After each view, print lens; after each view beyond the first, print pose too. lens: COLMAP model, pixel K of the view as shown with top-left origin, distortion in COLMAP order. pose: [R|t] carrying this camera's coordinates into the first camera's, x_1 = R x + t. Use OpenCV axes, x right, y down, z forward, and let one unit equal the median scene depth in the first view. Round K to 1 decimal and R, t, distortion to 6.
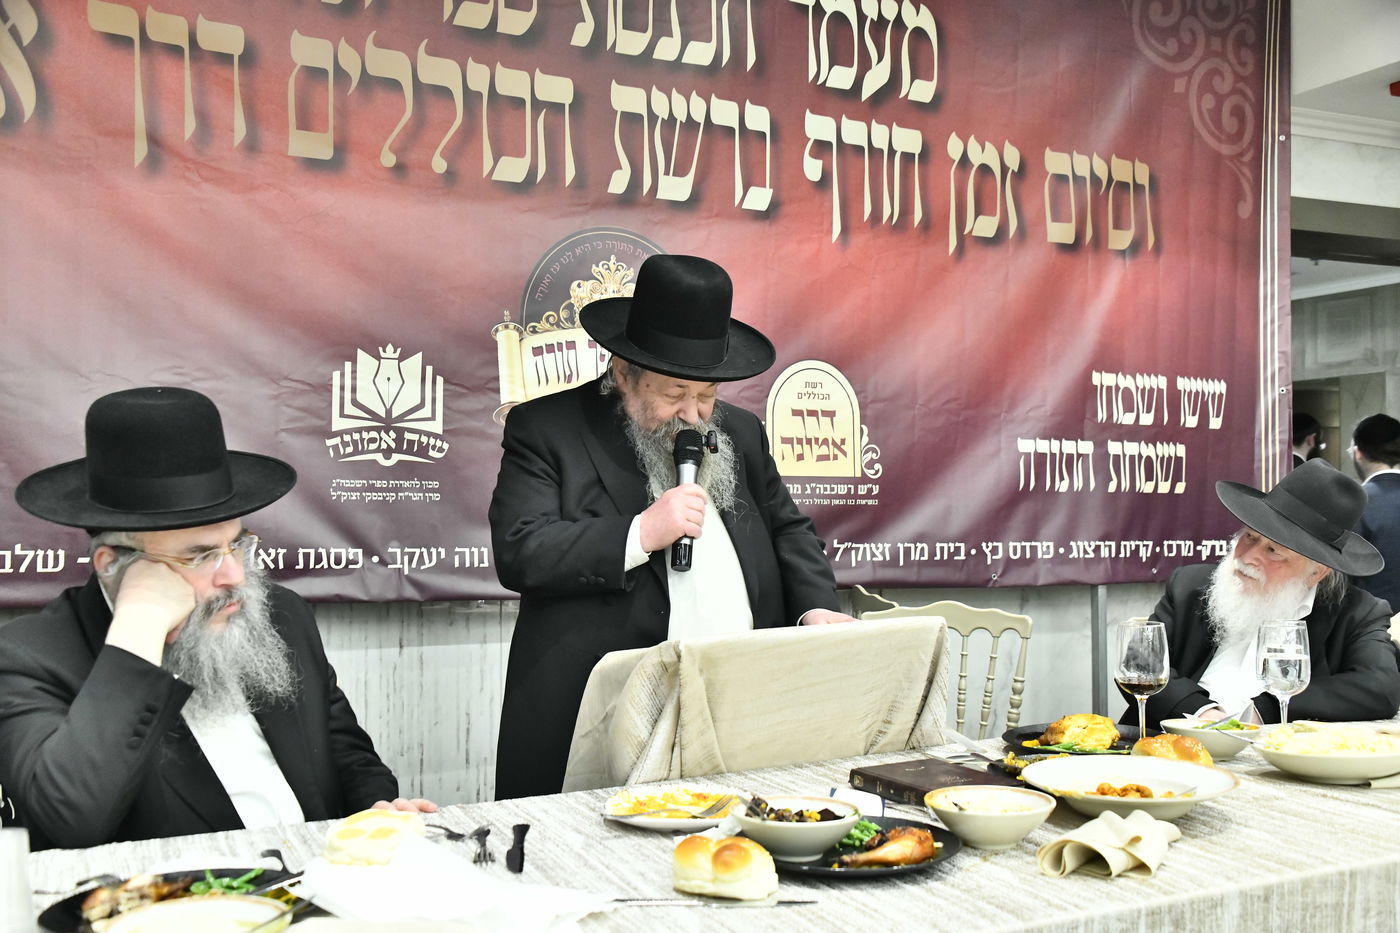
lens RADIAL K [[1448.3, 0, 750.1], [0, 1448.3, 454.0], [0, 0, 1]] dist [-0.008379, 0.000000]
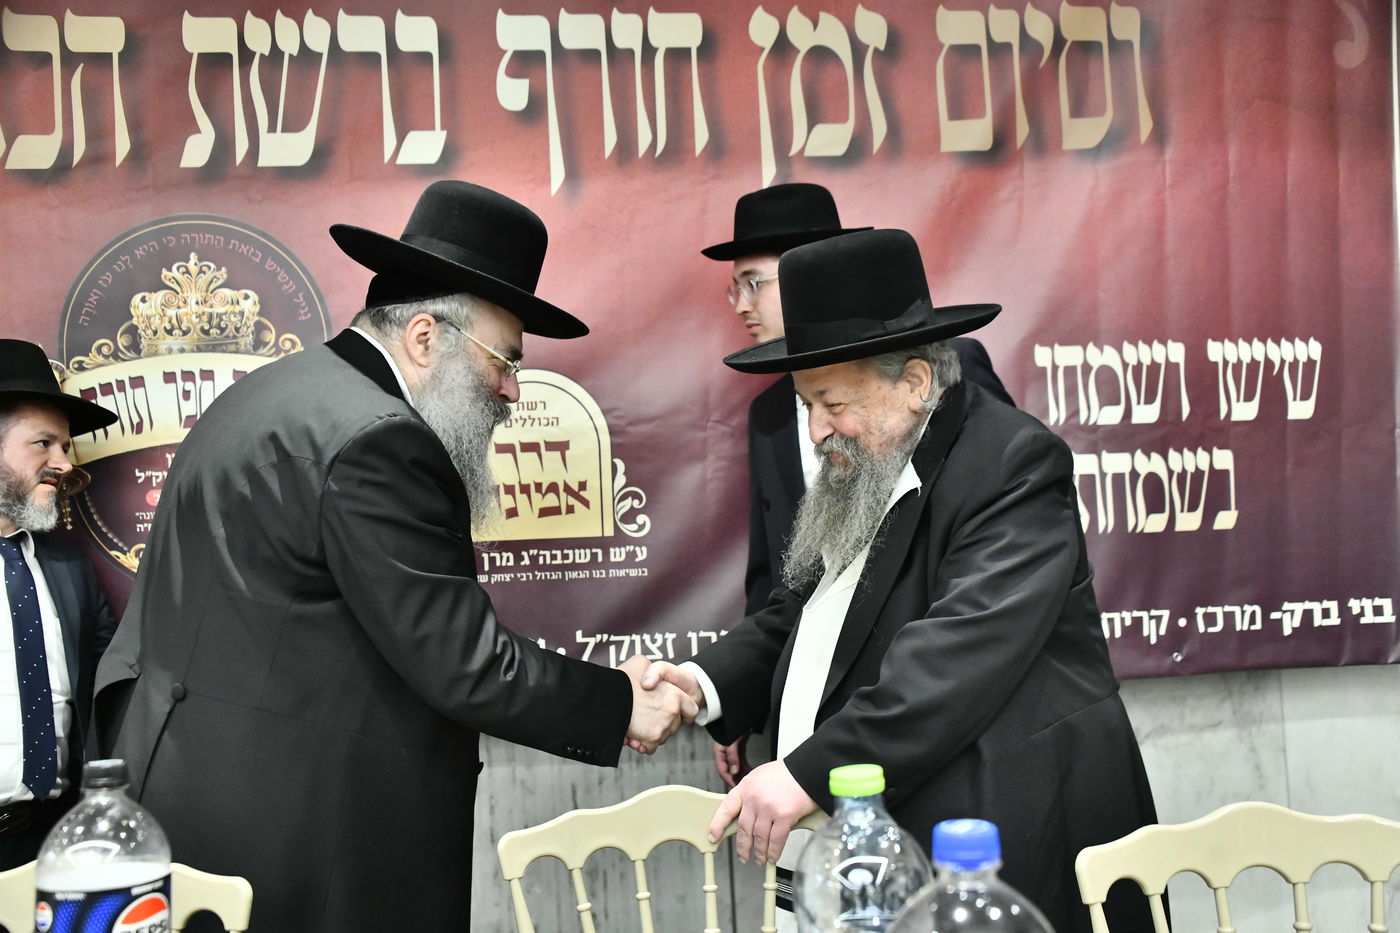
lens RADIAL K [[1448.3, 0, 677.7], [0, 1448.3, 534.1], [0, 0, 1]] dist [-0.008379, 0.000000]
pose [[0.917555, -0.060788, -0.392935, 0.359860], [0.063040, 0.997985, -0.007184, 0.021154], [0.392580, -0.018179, 0.919538, 0.381205]]
